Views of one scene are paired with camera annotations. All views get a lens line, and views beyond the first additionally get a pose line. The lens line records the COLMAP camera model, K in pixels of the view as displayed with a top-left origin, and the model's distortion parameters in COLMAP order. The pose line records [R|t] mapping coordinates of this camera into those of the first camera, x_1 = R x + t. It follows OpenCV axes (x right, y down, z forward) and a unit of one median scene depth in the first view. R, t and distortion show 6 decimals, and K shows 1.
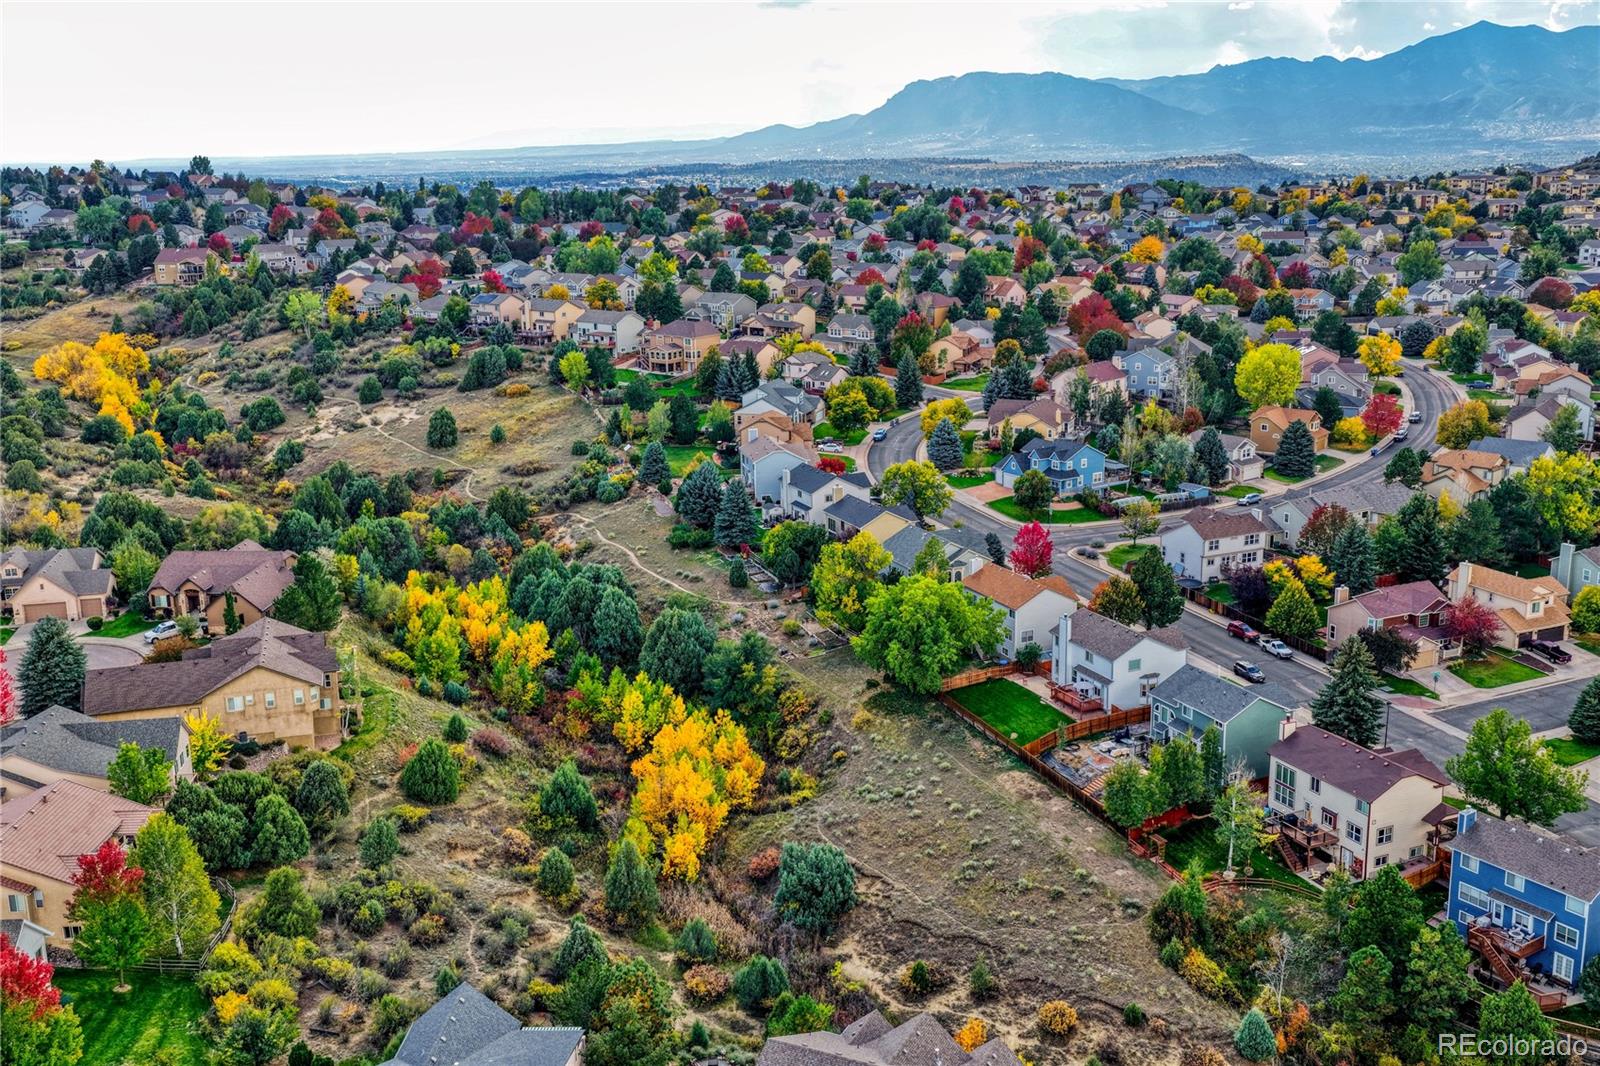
lens RADIAL K [[1543.9, 0, 797.9], [0, 1543.9, 617.3], [0, 0, 1]] dist [0.051255, 0.006661]
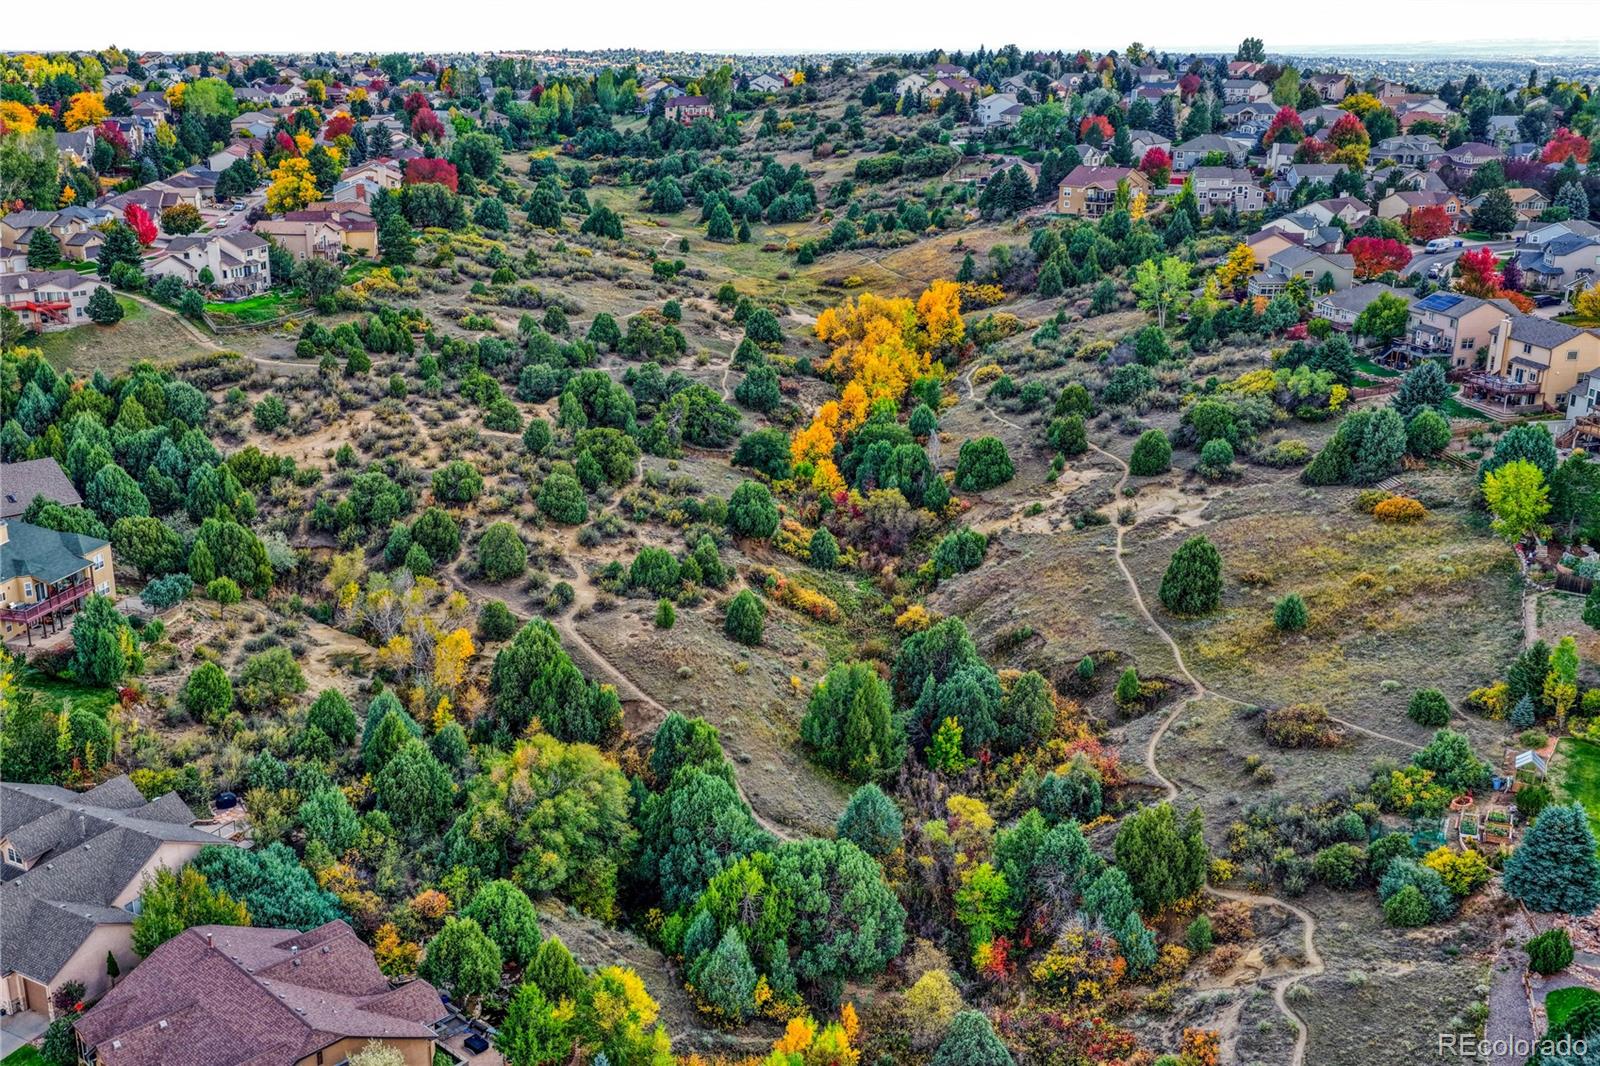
lens RADIAL K [[1543.9, 0, 797.9], [0, 1543.9, 617.3], [0, 0, 1]] dist [0.051255, 0.006661]
pose [[0.759262, 0.246842, -0.602154, -0.012083], [-0.205834, 0.968861, 0.137629, -0.130042], [0.617376, 0.019447, 0.786428, 0.434919]]
